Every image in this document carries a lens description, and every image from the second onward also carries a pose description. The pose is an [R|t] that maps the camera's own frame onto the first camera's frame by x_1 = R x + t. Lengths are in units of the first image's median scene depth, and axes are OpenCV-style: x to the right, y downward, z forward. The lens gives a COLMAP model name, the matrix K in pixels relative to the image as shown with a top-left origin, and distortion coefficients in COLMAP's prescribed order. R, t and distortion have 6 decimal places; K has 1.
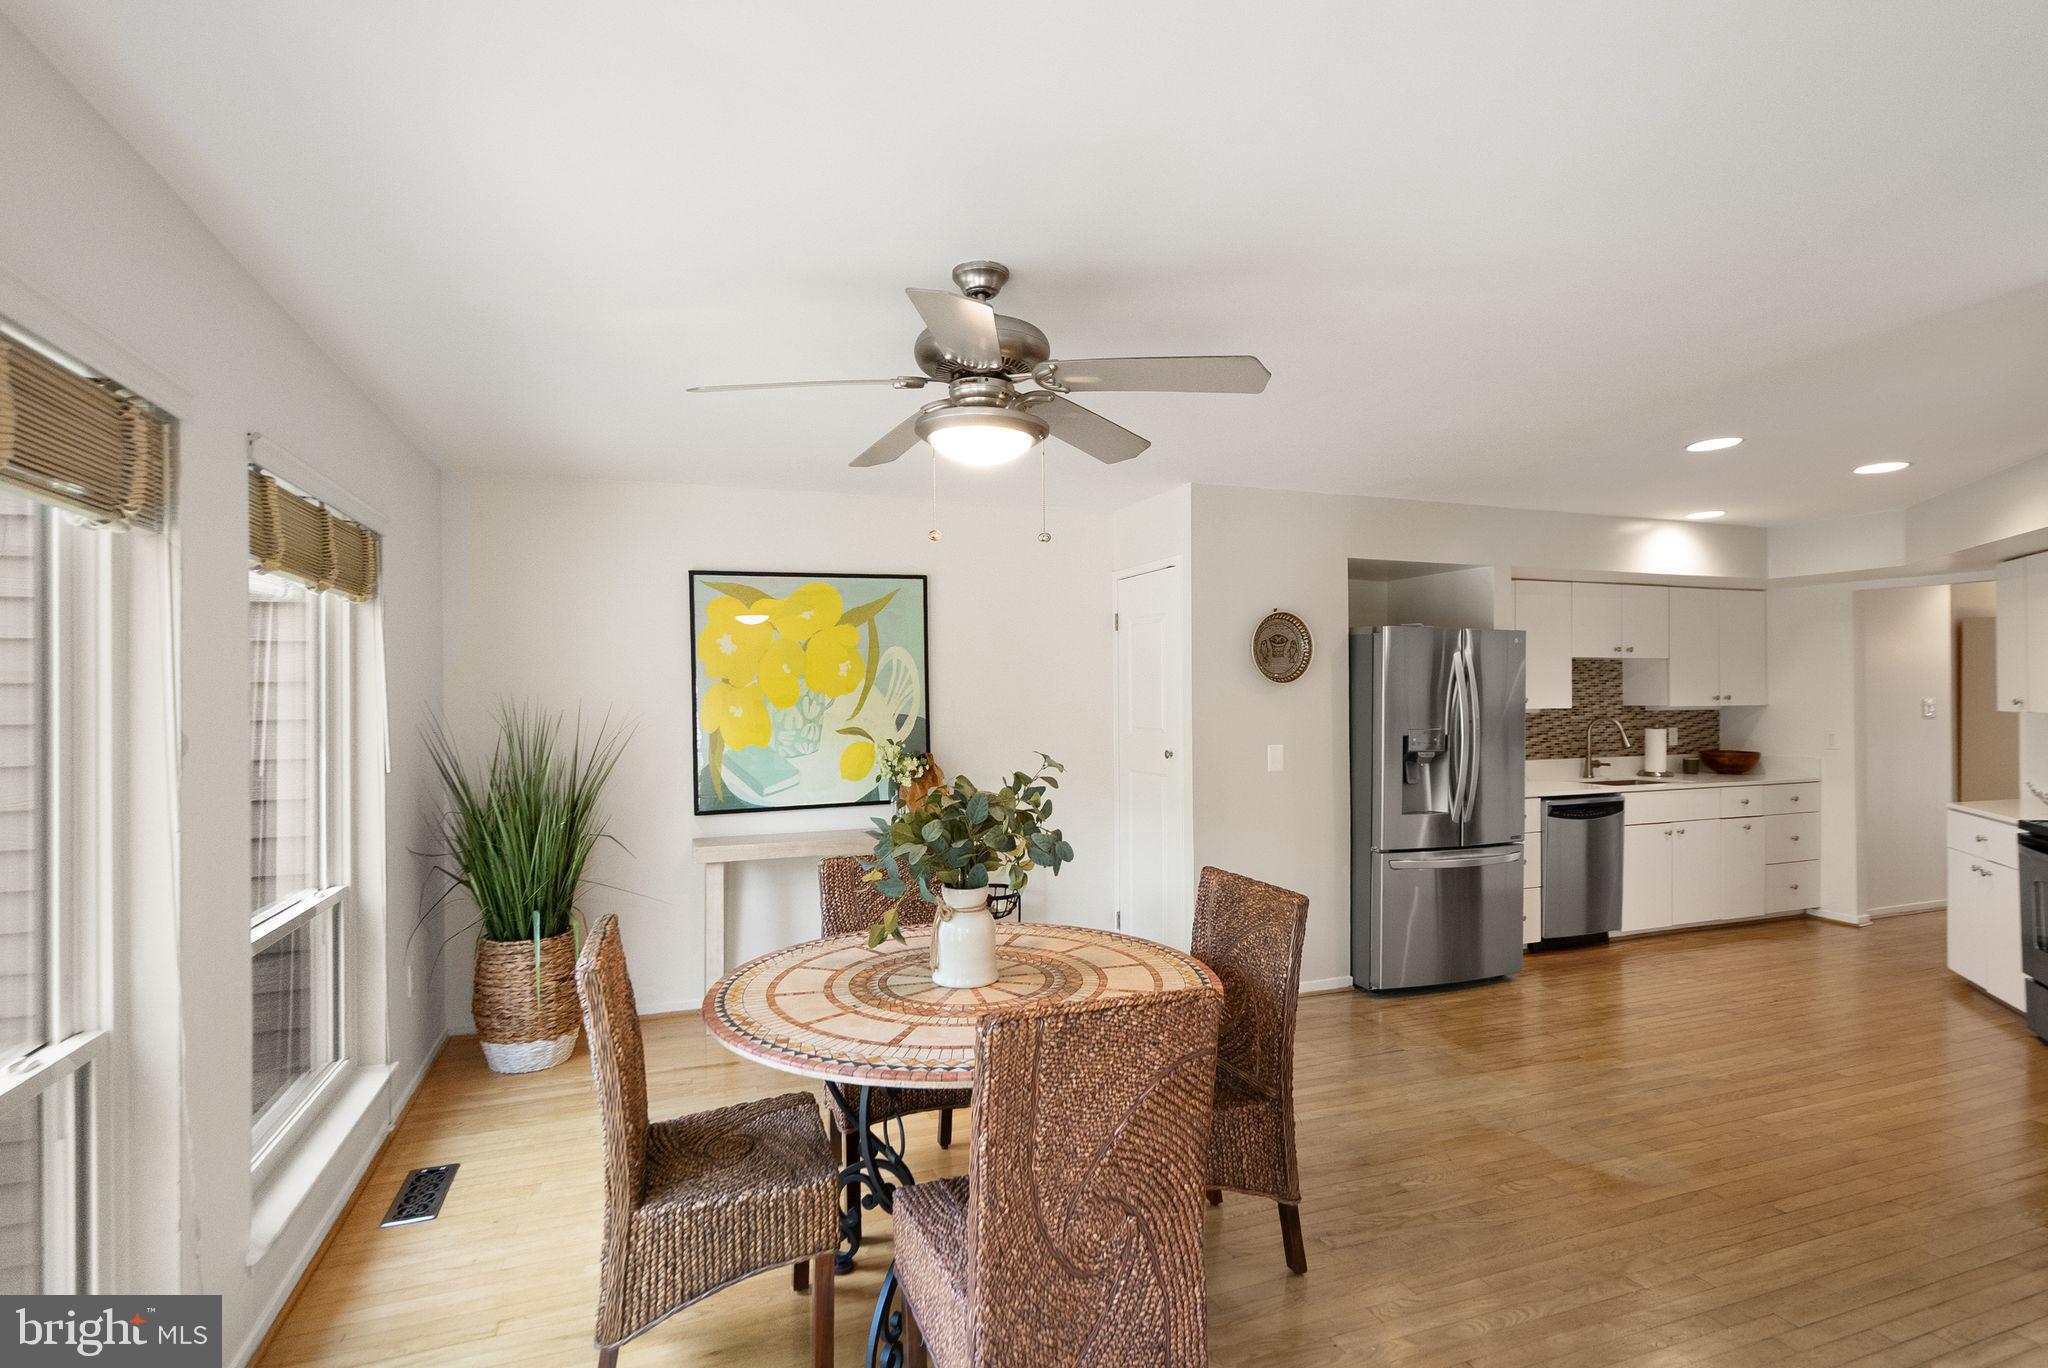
lens RADIAL K [[965.7, 0, 1014.0], [0, 965.7, 687.9], [0, 0, 1]] dist [0.001051, 0.000110]
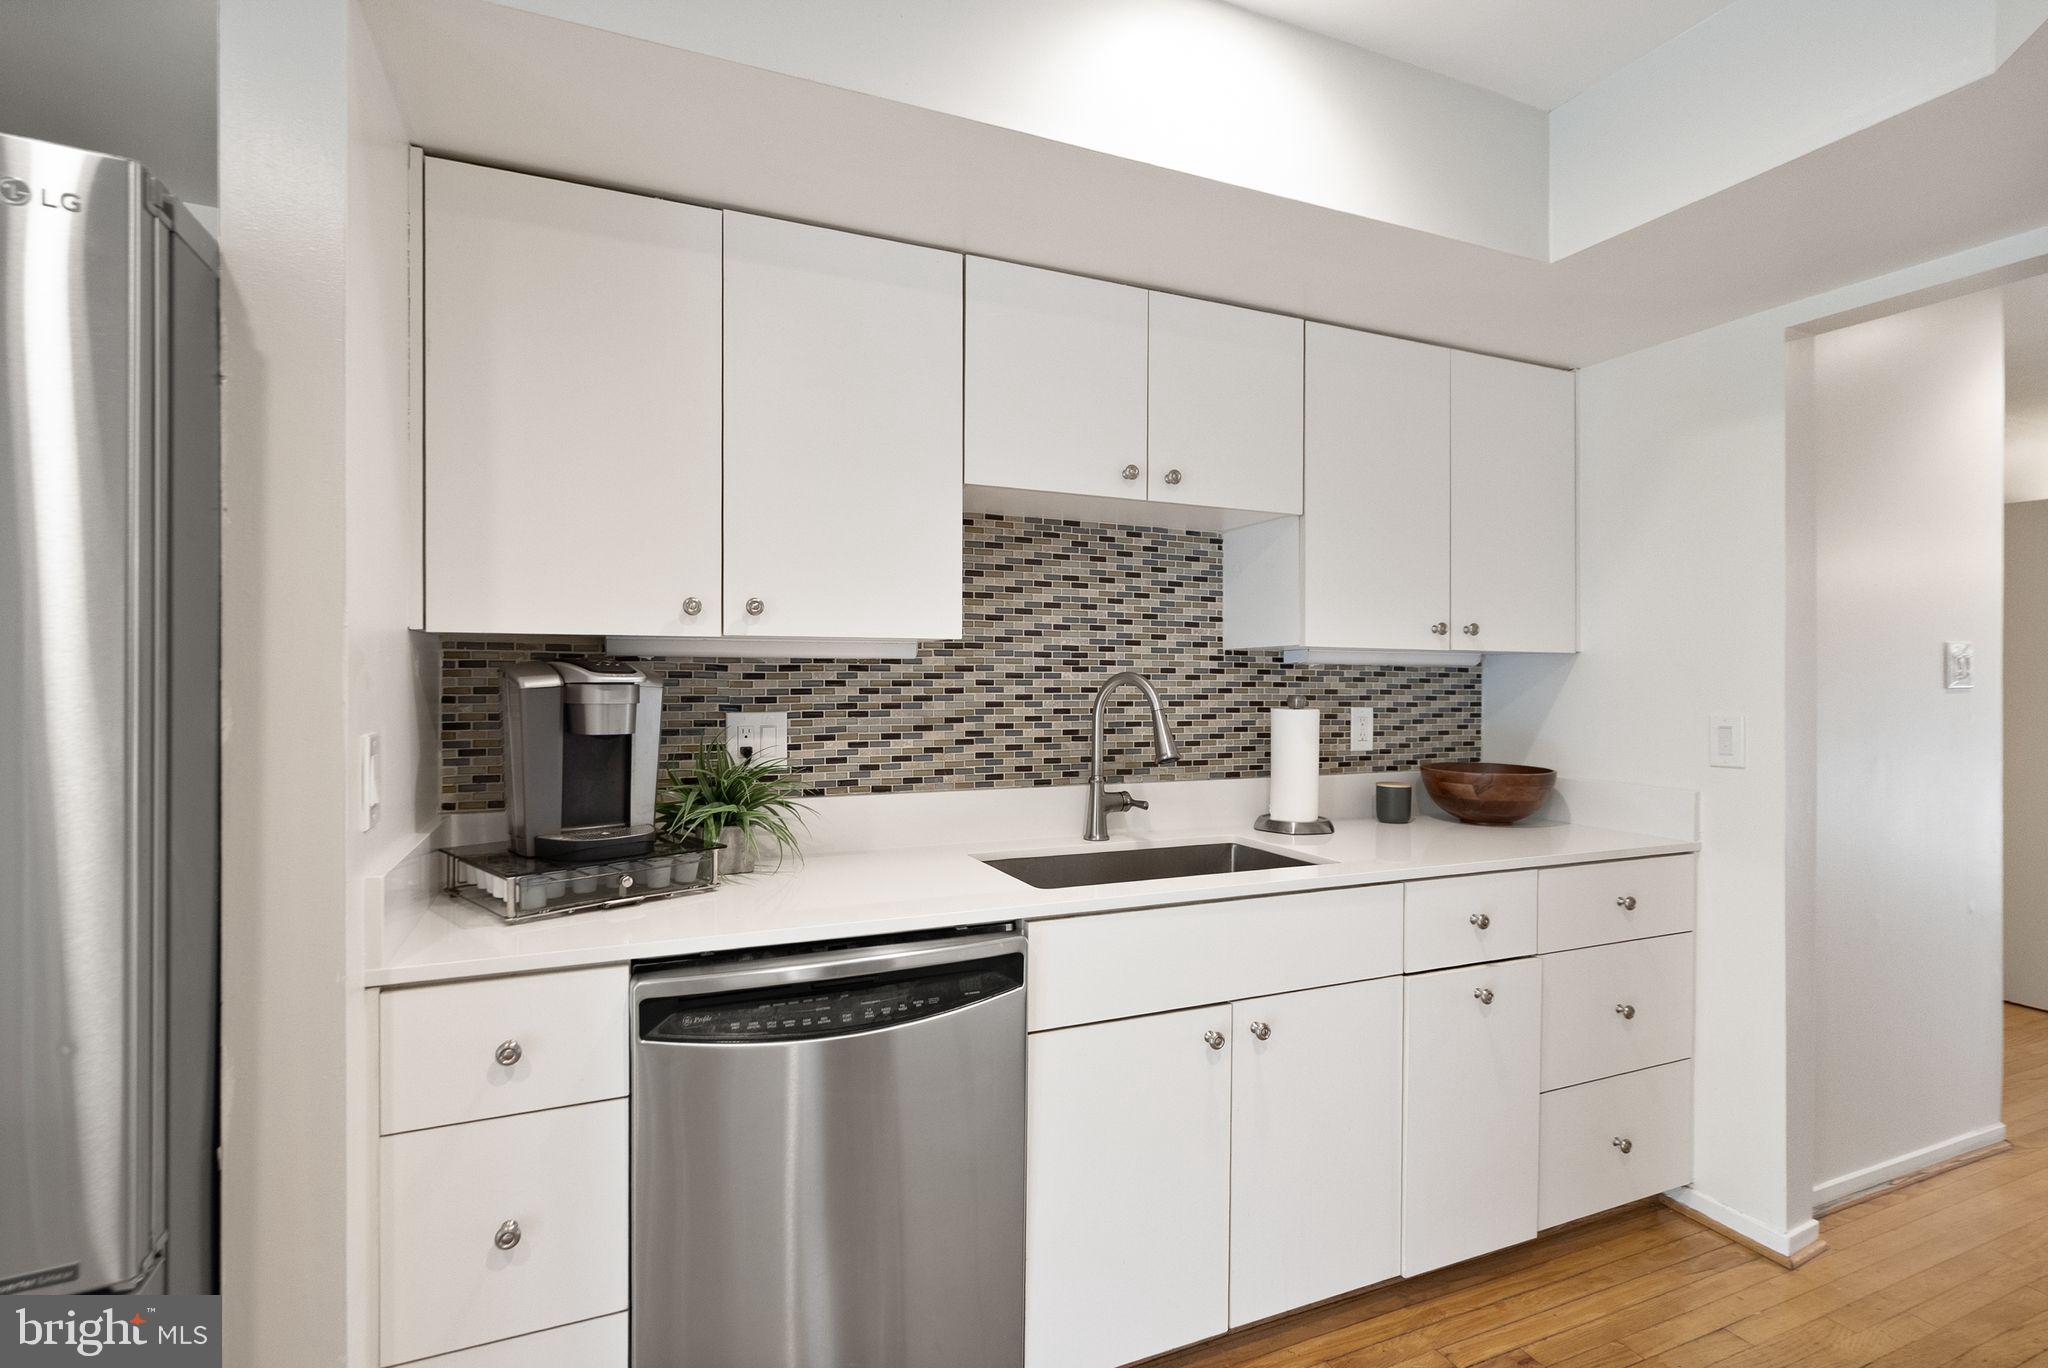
lens RADIAL K [[994.3, 0, 1023.4], [0, 994.3, 677.6], [0, 0, 1]] dist [0.012698, 0.000070]
pose [[0.997352, 0.009858, 0.072054, 0.534780], [-0.010137, 0.999942, 0.003505, 0.030036], [-0.072015, -0.004227, 0.997395, 0.619831]]
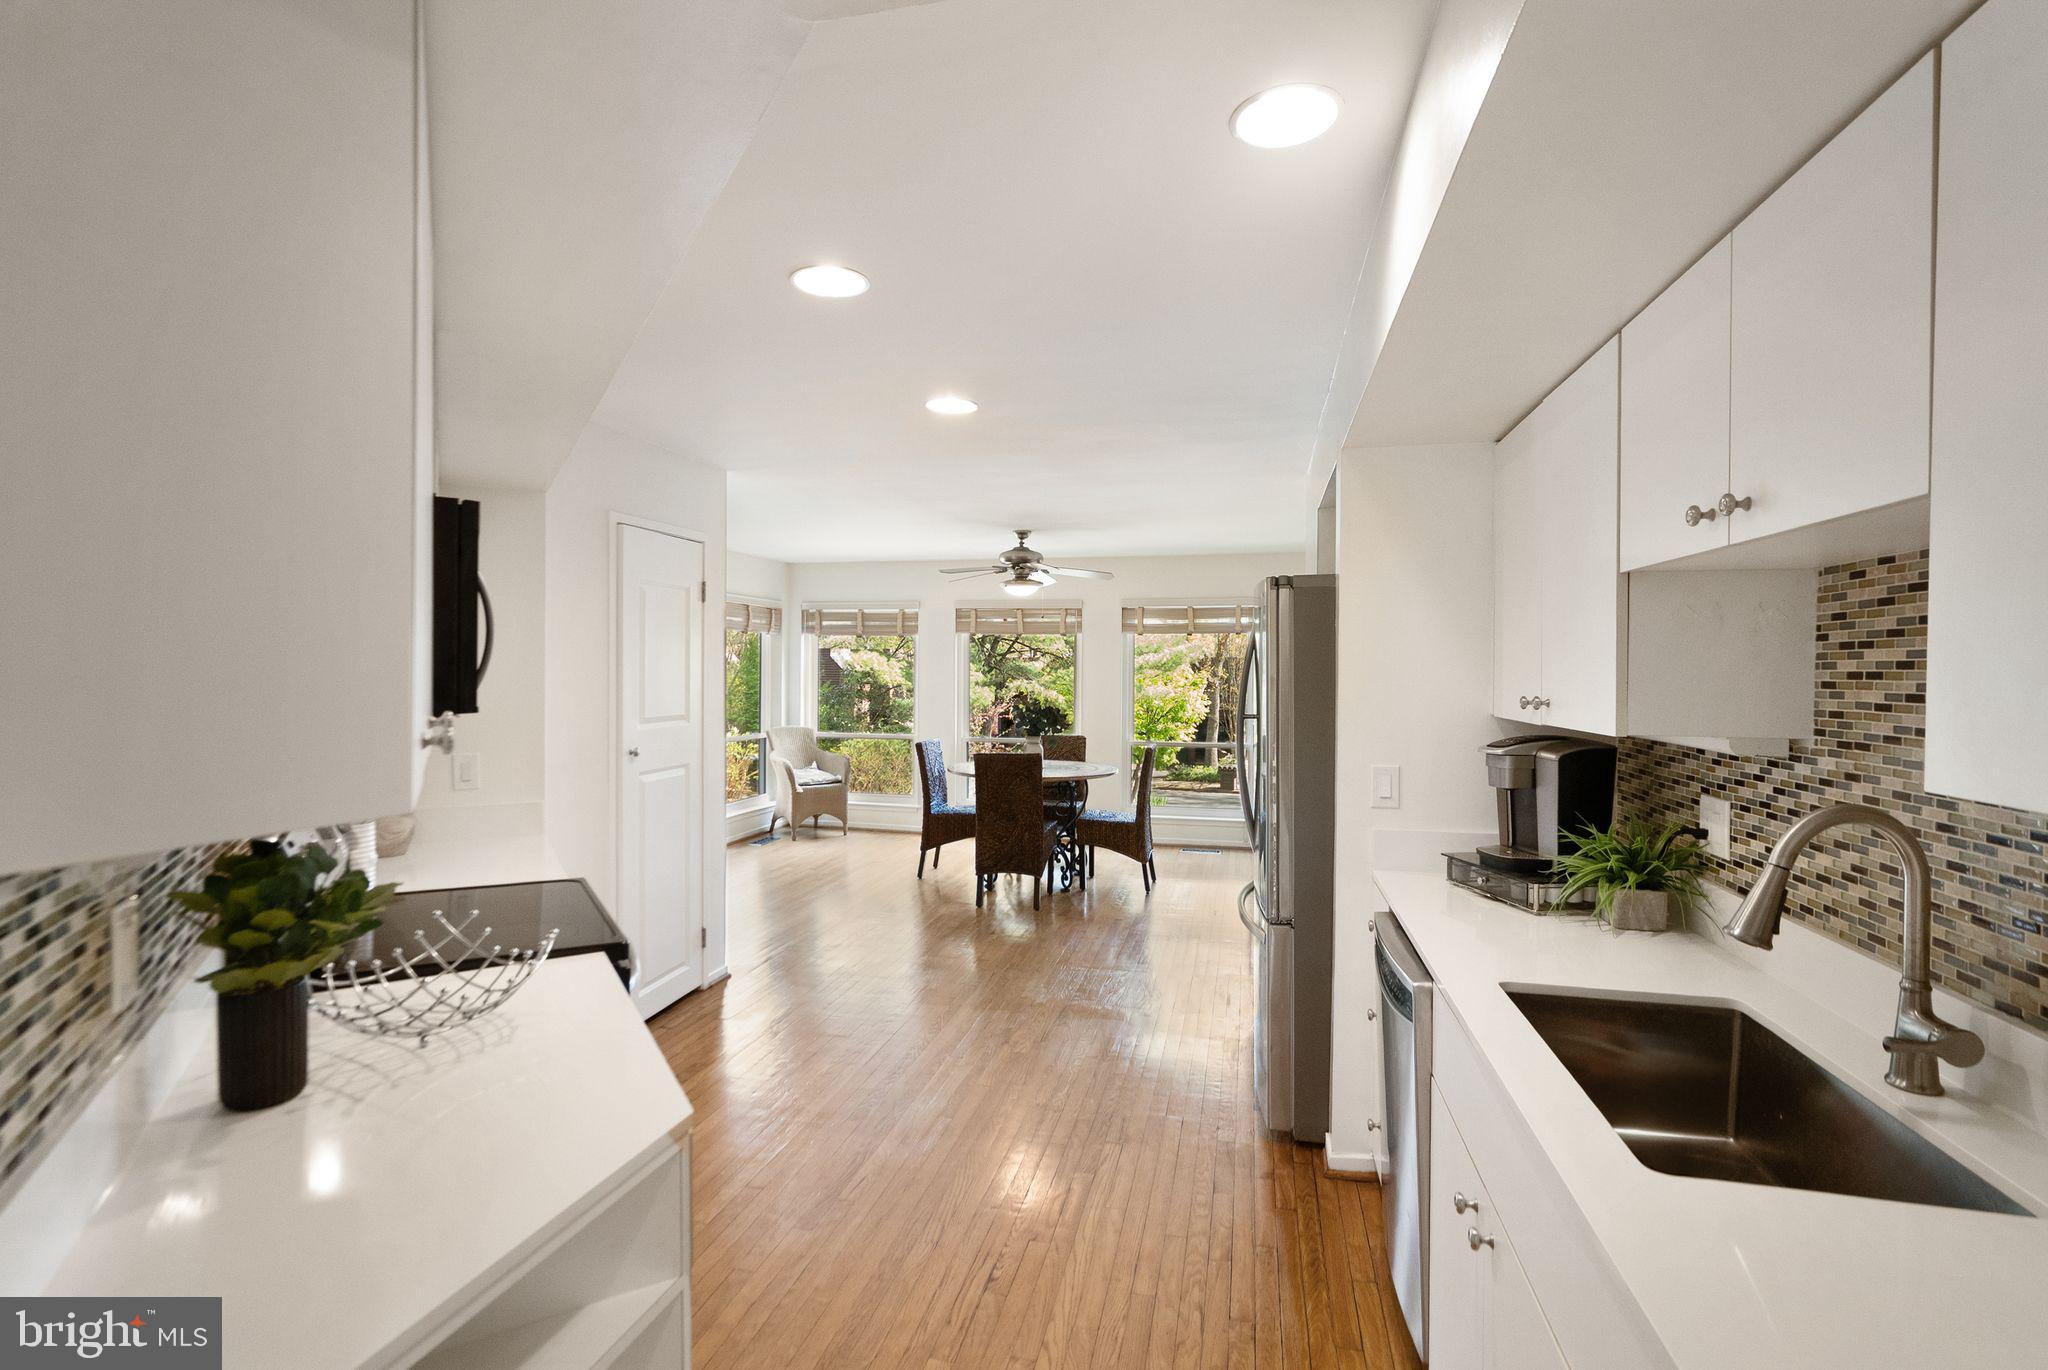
lens RADIAL K [[965.7, 0, 1014.0], [0, 965.7, 688.9], [0, 0, 1]] dist [0.001051, 0.000110]
pose [[-0.555668, 0.020667, -0.831147, 0.877540], [0.001975, 0.999721, 0.023538, -0.001854], [0.831402, 0.011437, -0.555554, 0.943233]]
